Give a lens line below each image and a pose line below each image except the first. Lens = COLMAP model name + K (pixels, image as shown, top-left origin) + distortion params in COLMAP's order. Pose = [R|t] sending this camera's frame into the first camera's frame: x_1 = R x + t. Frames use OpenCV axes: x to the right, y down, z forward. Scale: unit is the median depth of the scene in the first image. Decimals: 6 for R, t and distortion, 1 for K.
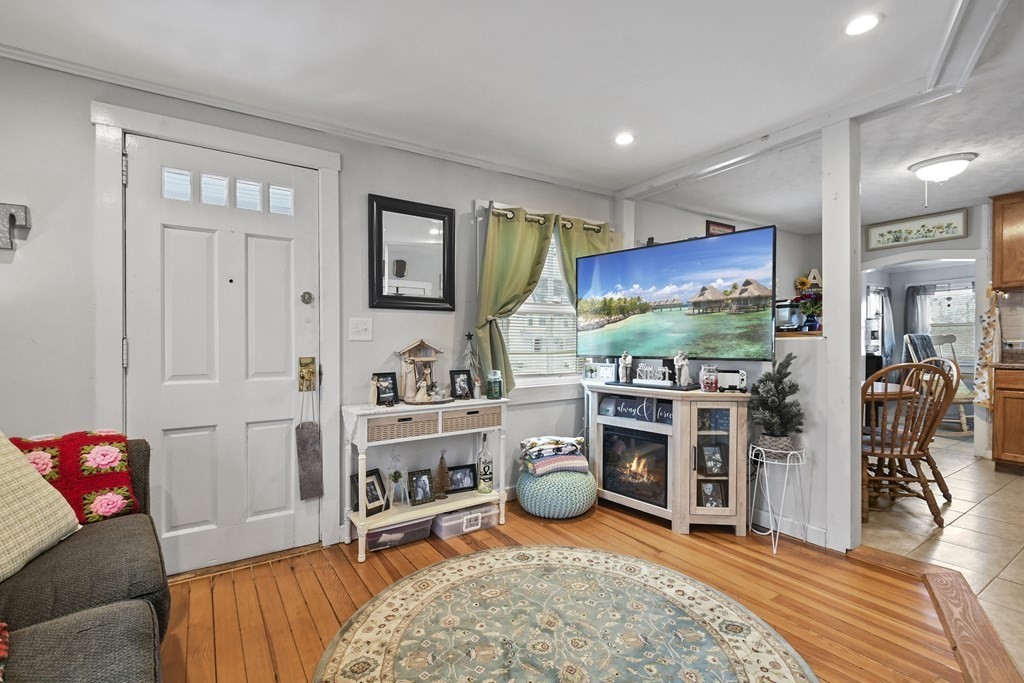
lens RADIAL K [[459.7, 0, 495.7], [0, 459.7, 353.7], [0, 0, 1]] dist [0.018520, -0.011344]
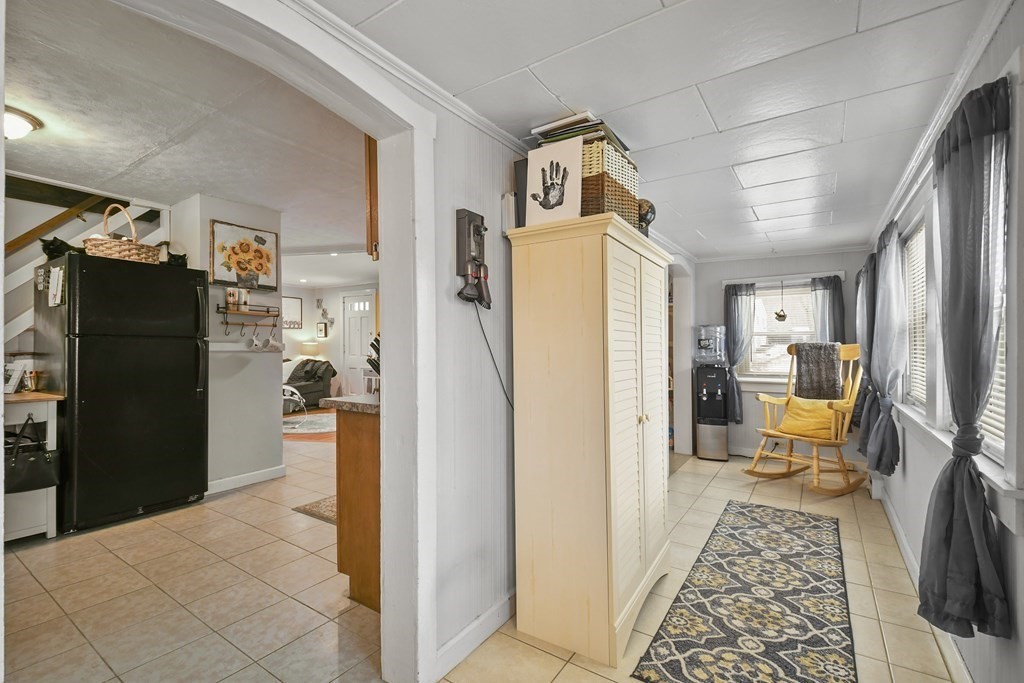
lens RADIAL K [[459.7, 0, 507.5], [0, 459.7, 341.6], [0, 0, 1]] dist [0.018520, -0.011344]
pose [[0.395827, 0.001575, -0.918324, 2.737012], [-0.018185, 0.999816, -0.006124, -0.051033], [0.918145, 0.019124, 0.395782, 0.525051]]
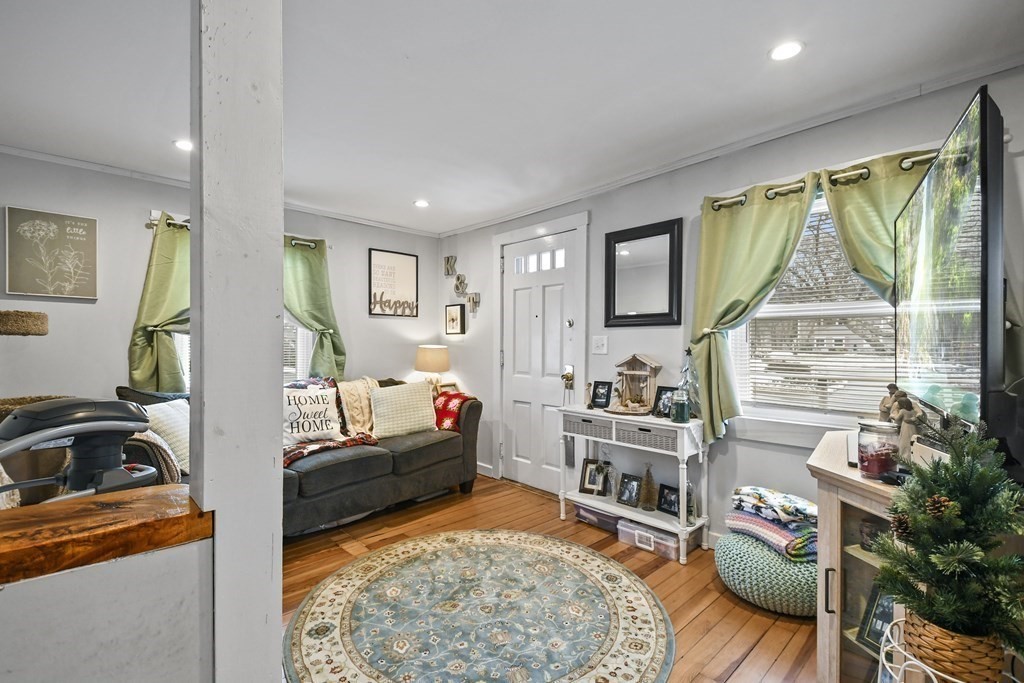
lens RADIAL K [[459.7, 0, 492.6], [0, 459.7, 354.5], [0, 0, 1]] dist [0.018520, -0.011344]
pose [[0.153006, 0.025926, -0.987885, 0.834221], [-0.024954, 0.999438, 0.022365, -0.045369], [0.987910, 0.021230, 0.153567, 0.494933]]
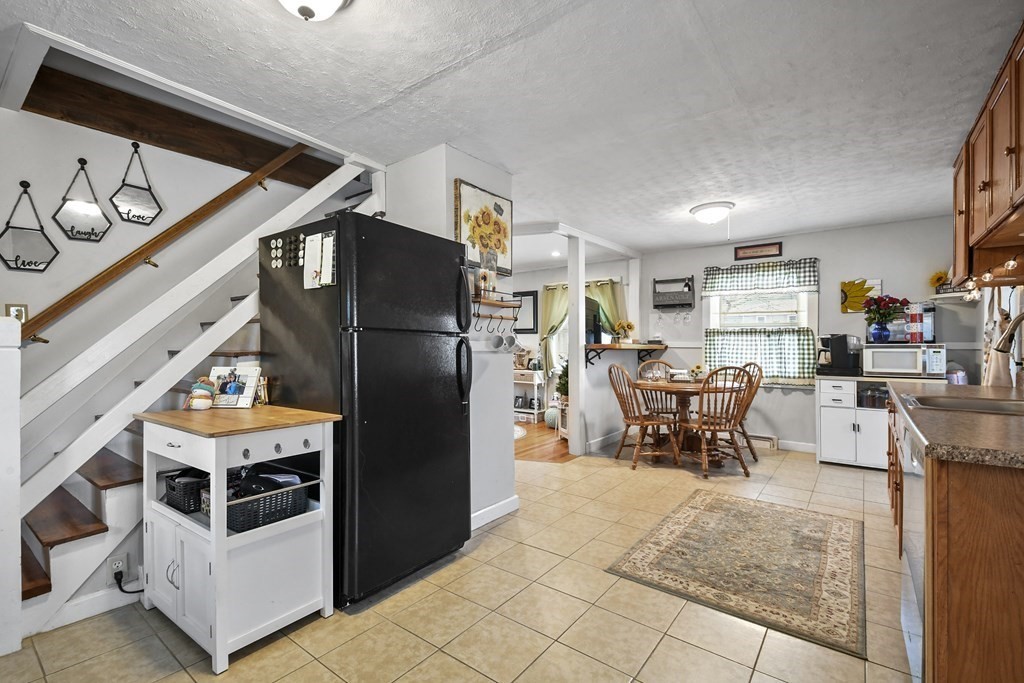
lens RADIAL K [[459.7, 0, 503.9], [0, 459.7, 352.1], [0, 0, 1]] dist [0.018520, -0.011344]
pose [[0.343121, 0.025878, -0.938935, 2.177722], [-0.026933, 0.999480, 0.017704, -0.036992], [0.938905, 0.019214, 0.343640, 0.029094]]
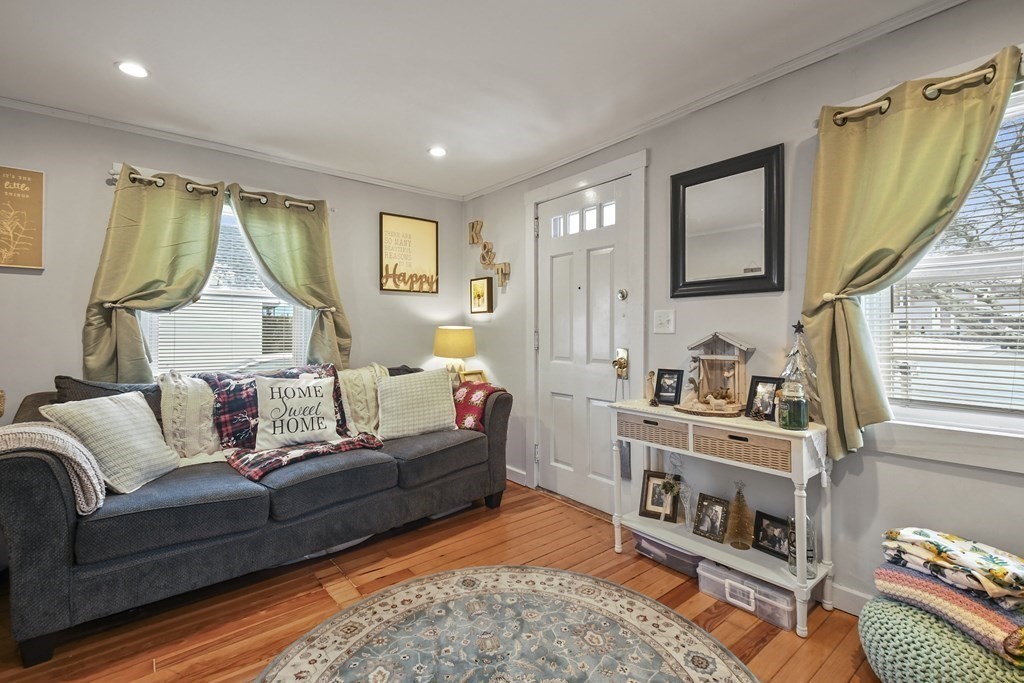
lens RADIAL K [[459.7, 0, 504.2], [0, 459.7, 331.9], [0, 0, 1]] dist [0.018520, -0.011344]
pose [[0.098969, 0.005663, -0.995074, 0.585753], [-0.019641, 0.999800, 0.003737, -0.027116], [0.994897, 0.019175, 0.099061, 0.543709]]
